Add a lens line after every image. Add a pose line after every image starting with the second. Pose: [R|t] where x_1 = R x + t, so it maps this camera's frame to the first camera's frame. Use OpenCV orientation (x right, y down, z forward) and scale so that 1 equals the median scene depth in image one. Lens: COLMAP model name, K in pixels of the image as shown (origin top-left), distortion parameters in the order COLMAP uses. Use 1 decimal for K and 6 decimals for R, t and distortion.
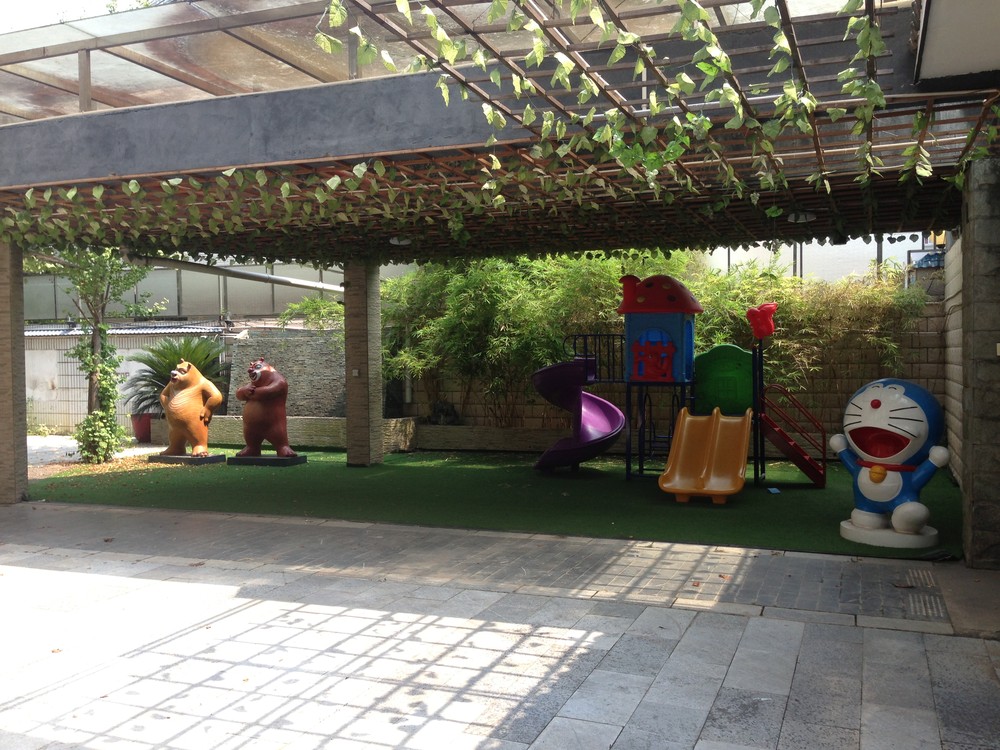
lens RADIAL K [[929.6, 0, 496.5], [0, 929.6, 376.6], [0, 0, 1]] dist [0.015477, 0.000000]
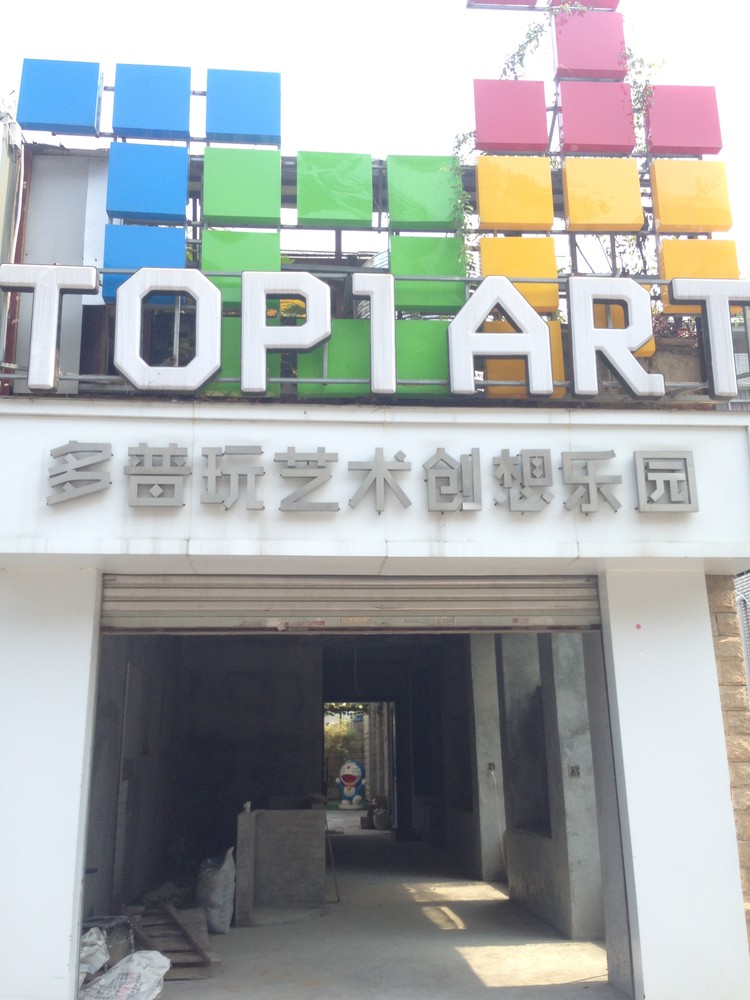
lens RADIAL K [[929.6, 0, 377.9], [0, 929.6, 504.9], [0, 0, 1]] dist [0.015477, 0.000000]
pose [[0.892708, 0.108068, 0.437486, -1.162143], [0.023007, 0.958624, -0.283745, 0.076149], [-0.450048, 0.263367, 0.853285, -2.367097]]
